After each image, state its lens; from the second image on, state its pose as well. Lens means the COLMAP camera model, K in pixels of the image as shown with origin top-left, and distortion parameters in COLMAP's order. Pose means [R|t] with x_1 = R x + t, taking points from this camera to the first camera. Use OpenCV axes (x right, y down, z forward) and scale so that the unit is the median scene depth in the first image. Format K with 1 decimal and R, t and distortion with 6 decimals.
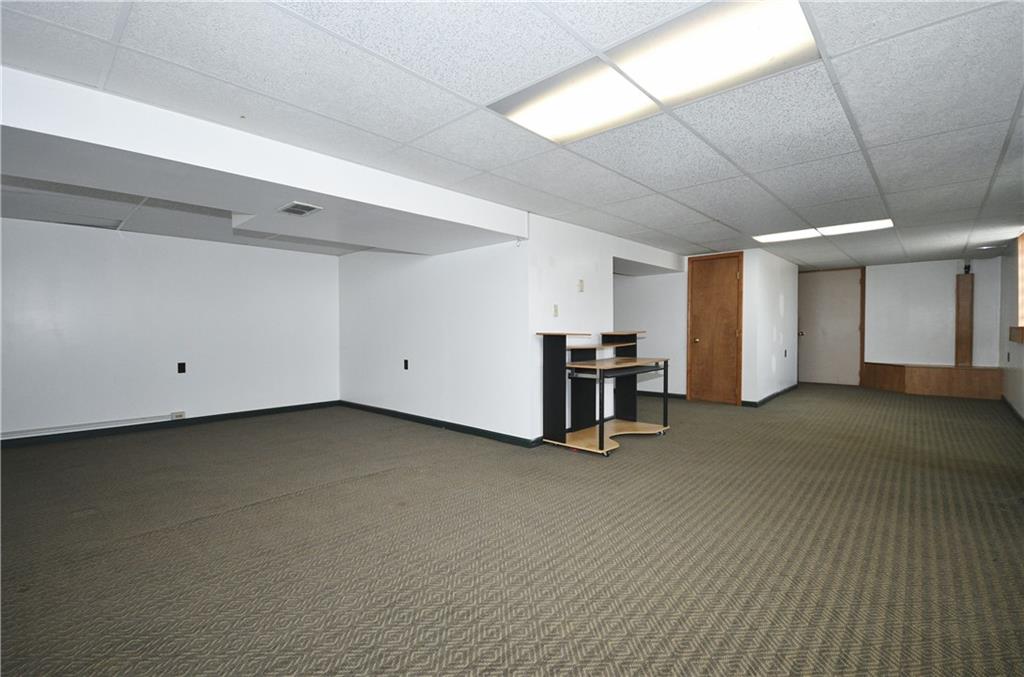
lens RADIAL K [[457.6, 0, 506.4], [0, 457.6, 344.6], [0, 0, 1]] dist [-0.002090, -0.003356]
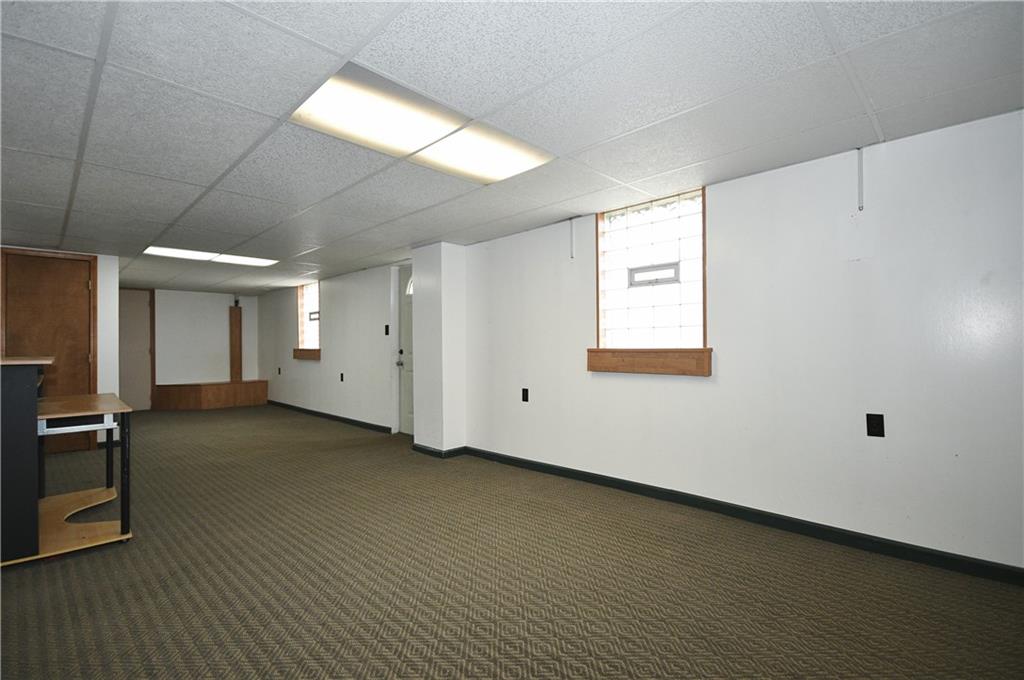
lens RADIAL K [[466.8, 0, 514.1], [0, 466.8, 337.0], [0, 0, 1]] dist [-0.006015, -0.000543]
pose [[0.013676, 0.022708, 0.999649, -0.263872], [0.042963, 0.998805, -0.023277, -0.010741], [-0.998983, 0.043266, 0.012684, 0.242302]]
